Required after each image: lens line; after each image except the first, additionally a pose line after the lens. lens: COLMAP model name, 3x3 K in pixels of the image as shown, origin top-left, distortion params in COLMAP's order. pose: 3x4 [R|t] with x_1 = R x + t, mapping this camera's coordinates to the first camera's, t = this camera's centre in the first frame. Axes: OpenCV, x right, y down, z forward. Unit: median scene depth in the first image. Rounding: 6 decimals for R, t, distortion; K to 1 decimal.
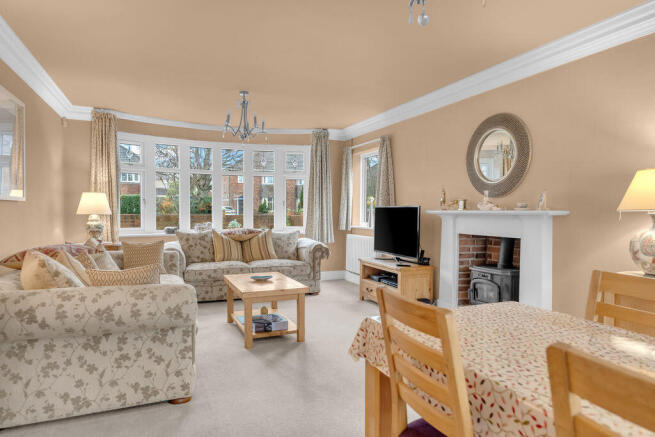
lens RADIAL K [[402.6, 0, 328.4], [0, 402.6, 222.1], [0, 0, 1]] dist [0.000875, -0.001759]
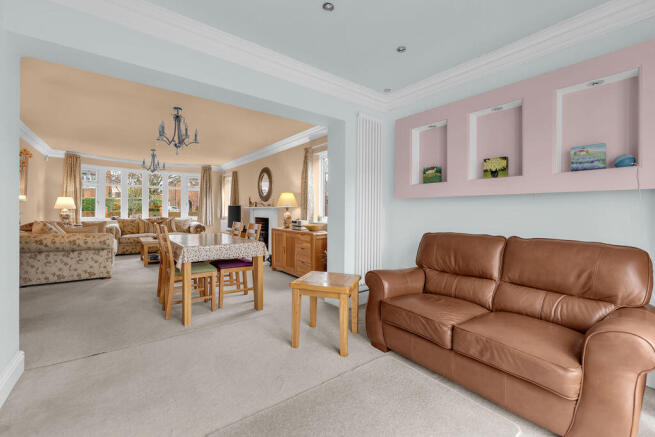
lens RADIAL K [[278.4, 0, 330.6], [0, 278.4, 208.5], [0, 0, 1]] dist [-0.005223, 0.001362]
pose [[0.969132, 0.003624, 0.246515, 0.342705], [0.005005, 0.999397, -0.034366, 0.035615], [-0.246491, 0.034539, 0.968530, -0.639160]]
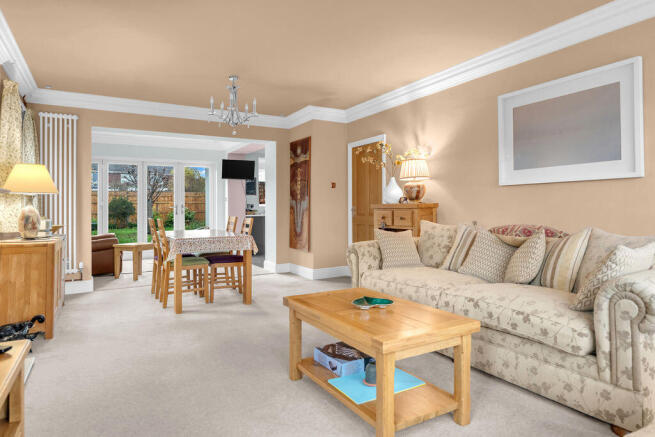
lens RADIAL K [[392.5, 0, 331.1], [0, 392.5, 237.1], [0, 0, 1]] dist [-0.002464, 0.001422]
pose [[-0.993101, 0.008953, -0.116920, -0.048753], [-0.002876, 0.994922, 0.100612, -0.009386], [0.117227, 0.100254, -0.988032, 1.403232]]
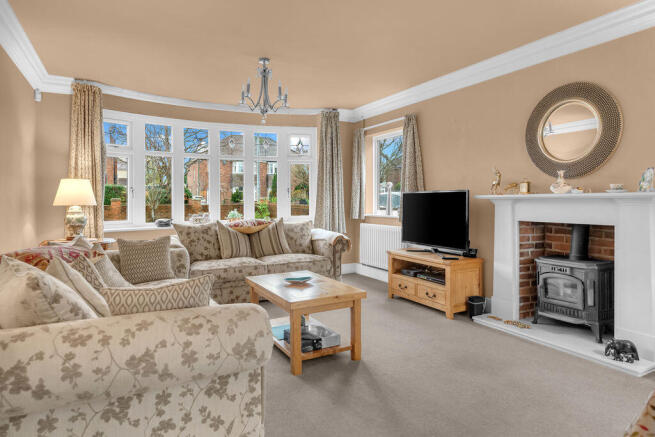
lens RADIAL K [[392.5, 0, 327.4], [0, 392.5, 195.6], [0, 0, 1]] dist [-0.002464, 0.001422]
pose [[0.996077, -0.012810, 0.087560, -0.160660], [0.016143, 0.999168, -0.037456, -0.001325], [-0.087008, 0.038722, 0.995455, 0.182447]]
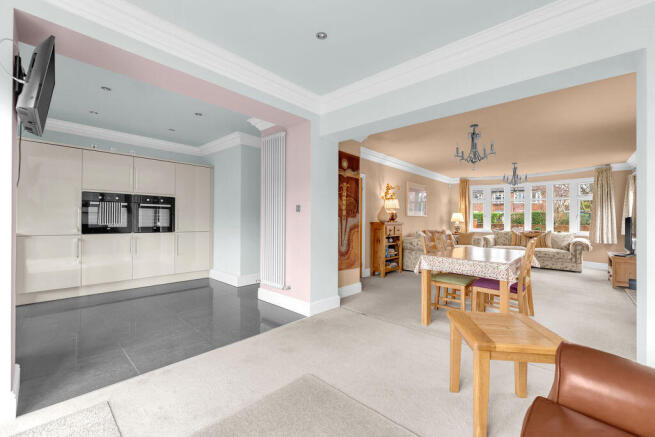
lens RADIAL K [[278.4, 0, 330.2], [0, 278.4, 220.2], [0, 0, 1]] dist [-0.005223, 0.001362]
pose [[0.416726, 0.002275, -0.909029, 0.731048], [-0.036208, 0.999245, -0.014098, 0.027663], [0.908311, 0.038789, 0.416493, -0.470205]]
